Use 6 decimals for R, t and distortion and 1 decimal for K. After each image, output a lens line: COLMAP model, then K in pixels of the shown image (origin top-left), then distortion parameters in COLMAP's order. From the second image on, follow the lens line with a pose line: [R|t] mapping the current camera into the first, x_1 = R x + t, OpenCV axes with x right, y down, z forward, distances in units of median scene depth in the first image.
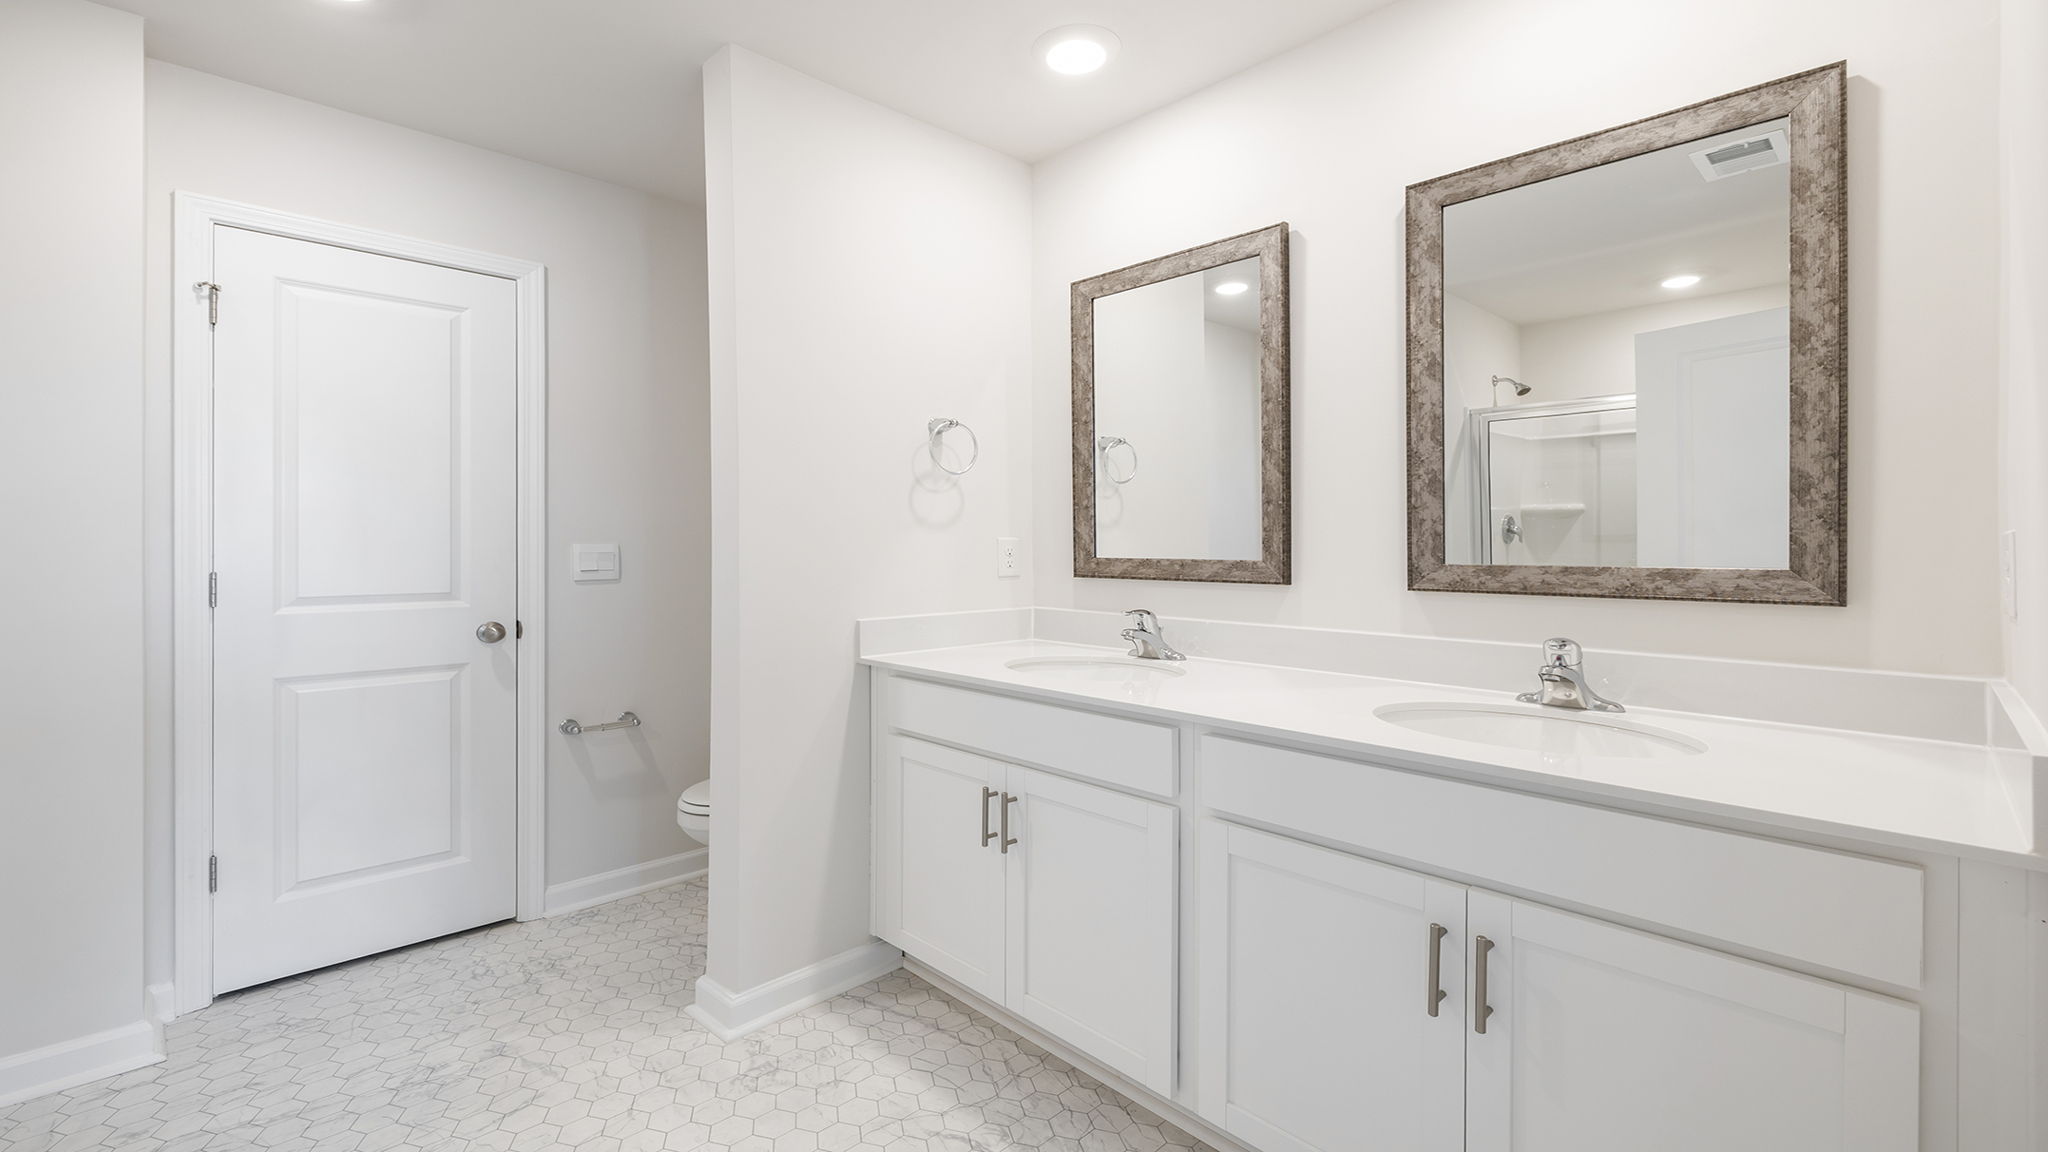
lens RADIAL K [[876.2, 0, 1020.8], [0, 876.2, 546.2], [0, 0, 1]] dist [-0.002092, -0.000128]
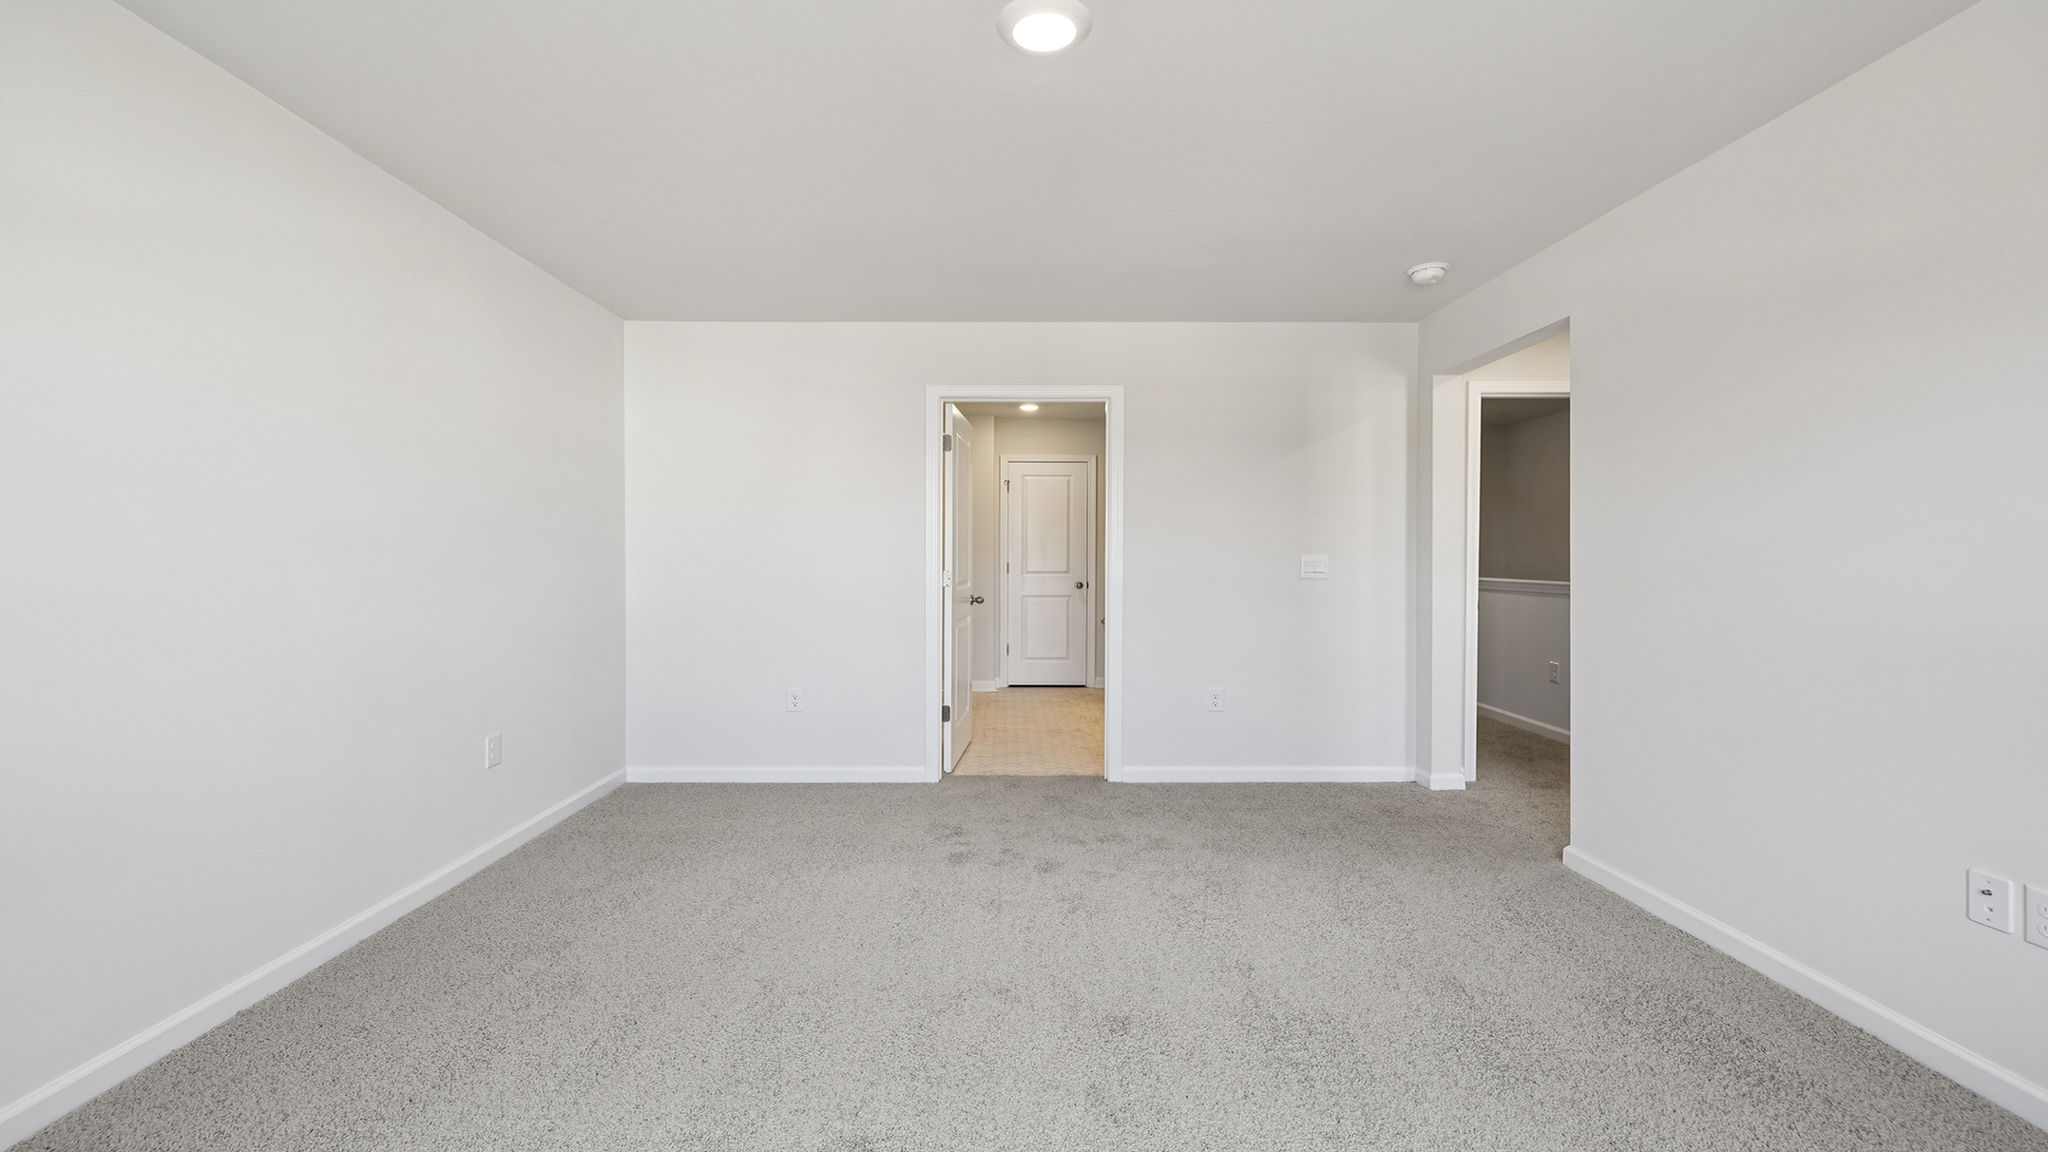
lens RADIAL K [[882.2, 0, 1024.6], [0, 882.2, 558.9], [0, 0, 1]] dist [-0.001028, -0.000059]
pose [[0.721540, 0.007596, -0.692331, 1.480372], [-0.000913, 0.999949, 0.010020, -0.019916], [0.692372, -0.006598, 0.721511, -1.416874]]
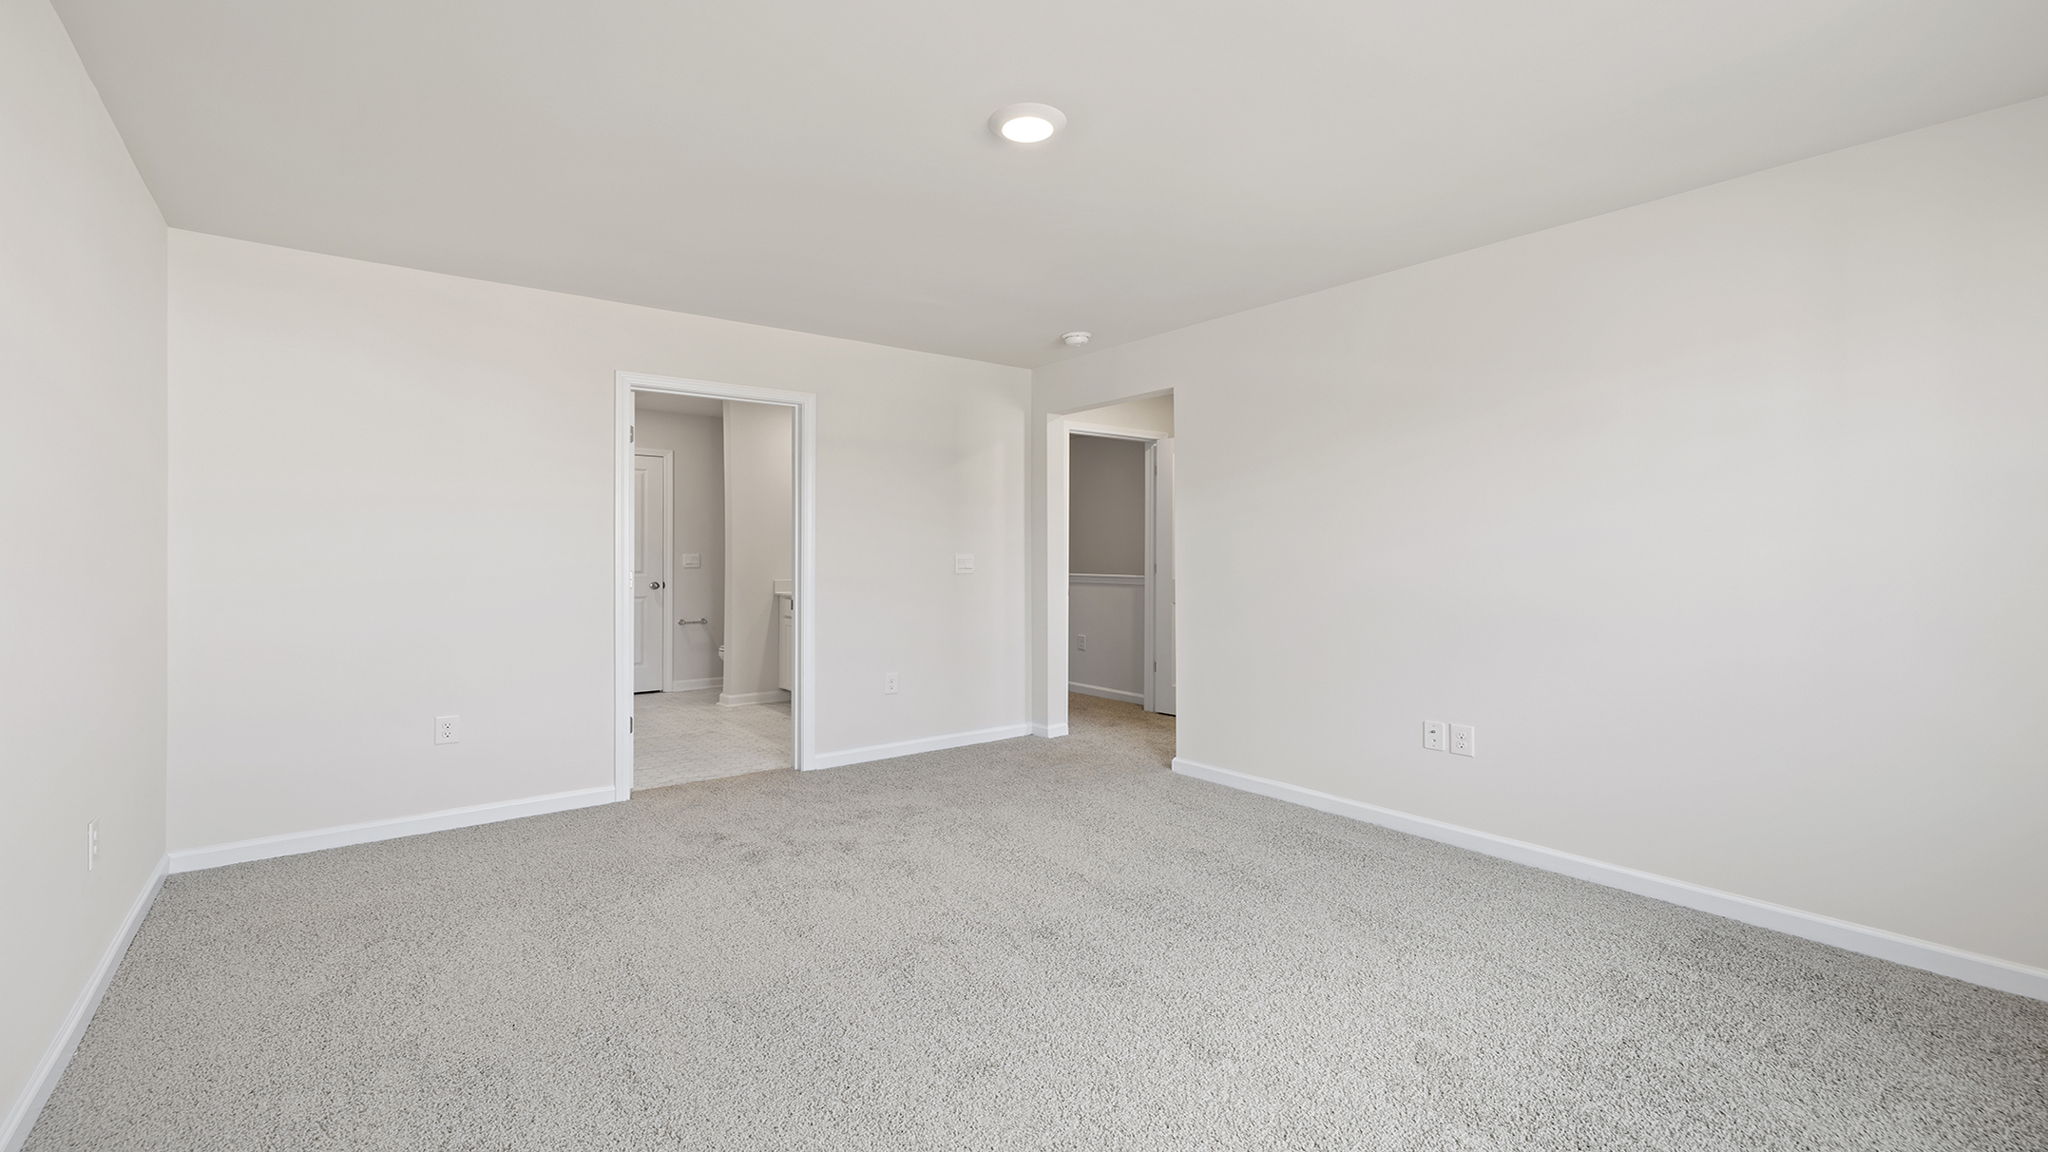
lens RADIAL K [[876.2, 0, 1020.8], [0, 876.2, 546.2], [0, 0, 1]] dist [-0.002092, -0.000128]
pose [[0.994083, 0.002401, -0.108599, 0.965350], [-0.002843, 0.999988, -0.003914, -0.021200], [0.108588, 0.004200, 0.994078, -1.857167]]
